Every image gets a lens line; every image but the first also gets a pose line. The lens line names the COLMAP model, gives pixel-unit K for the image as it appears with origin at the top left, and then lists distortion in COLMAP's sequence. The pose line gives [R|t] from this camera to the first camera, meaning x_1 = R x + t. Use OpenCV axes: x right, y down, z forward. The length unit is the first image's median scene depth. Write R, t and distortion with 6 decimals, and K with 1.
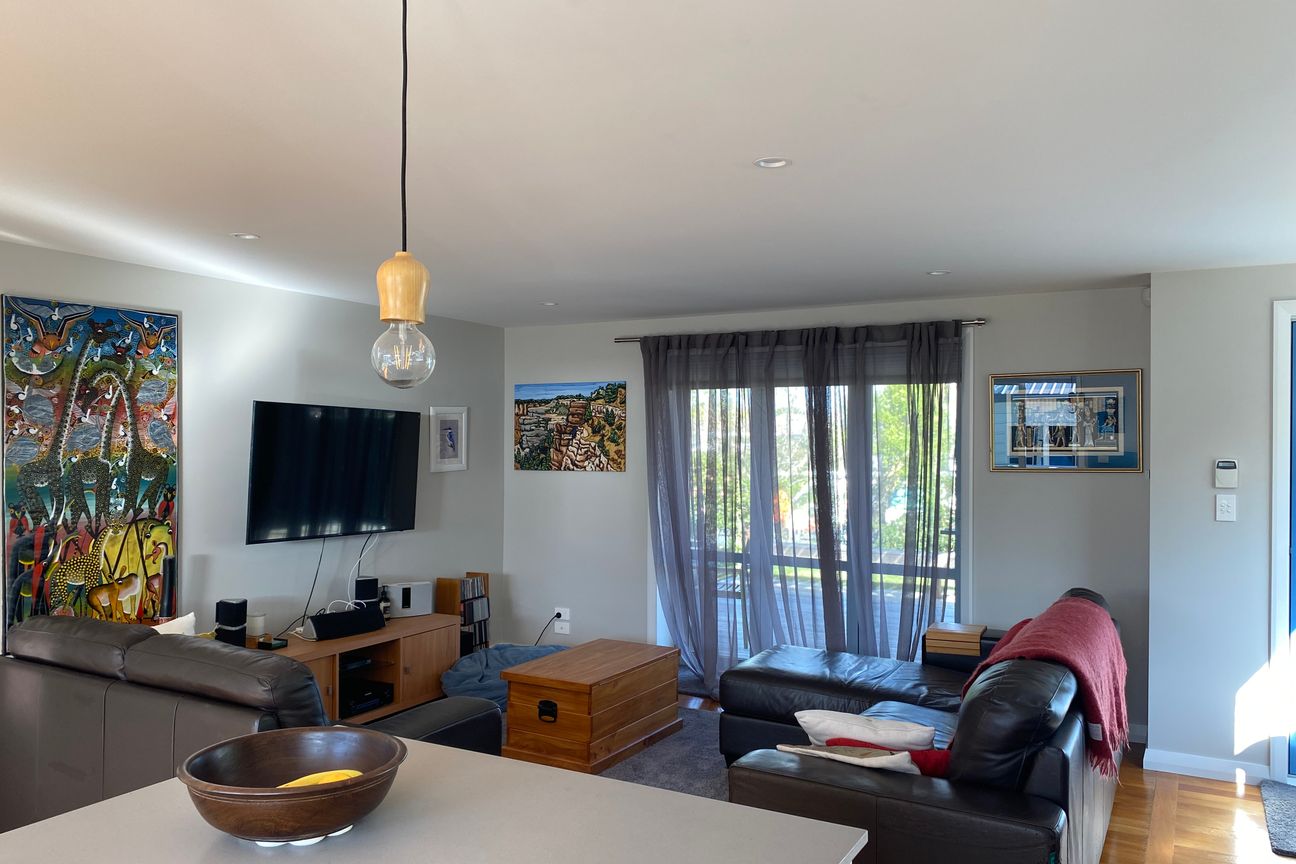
lens RADIAL K [[976.1, 0, 646.3], [0, 976.1, 427.4], [0, 0, 1]] dist [0.005552, -0.016762]
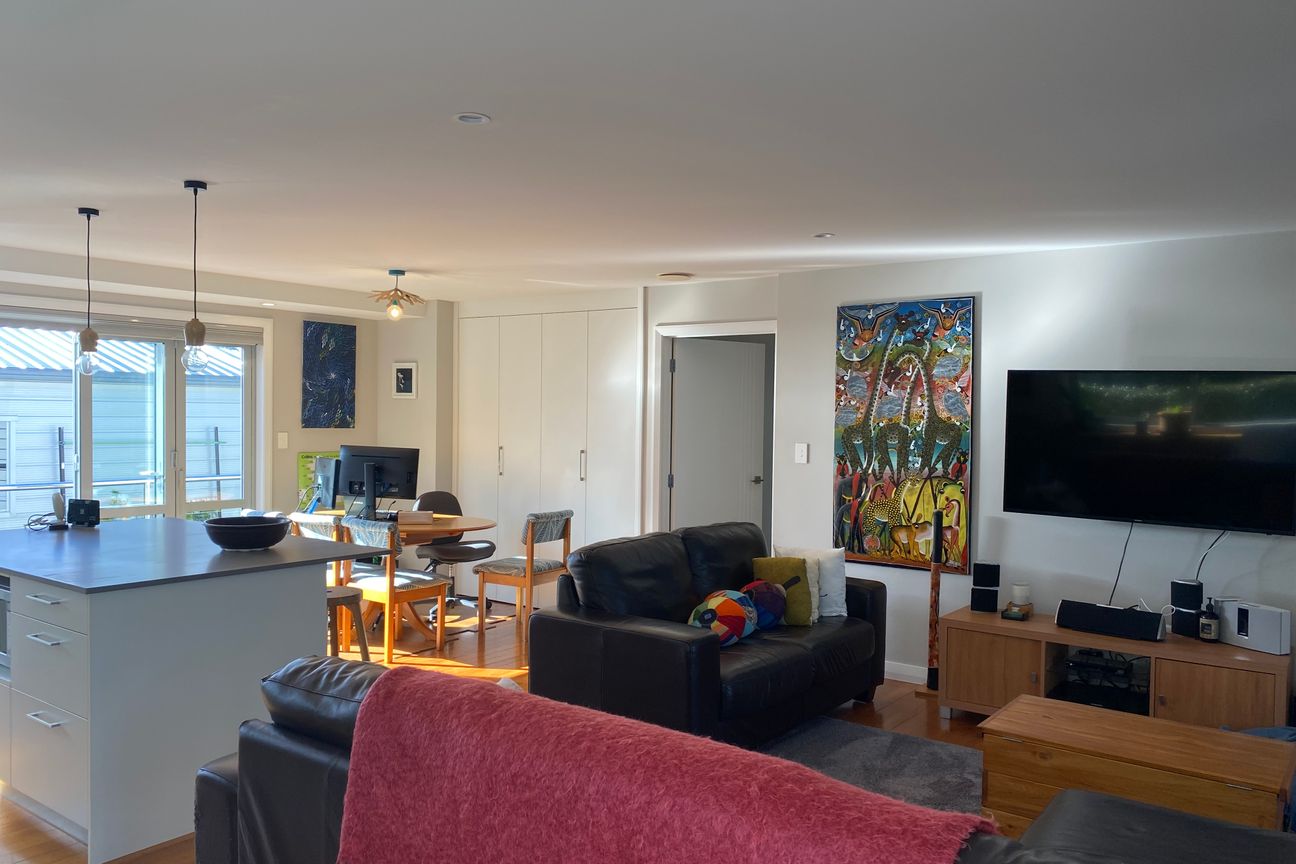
lens RADIAL K [[976.1, 0, 646.6], [0, 976.1, 435.6], [0, 0, 1]] dist [0.005552, -0.016762]
pose [[-0.155146, 0.011786, -0.987821, 0.714317], [-0.001373, 0.999925, 0.012146, 0.031524], [0.987891, 0.003241, -0.155118, 0.859413]]
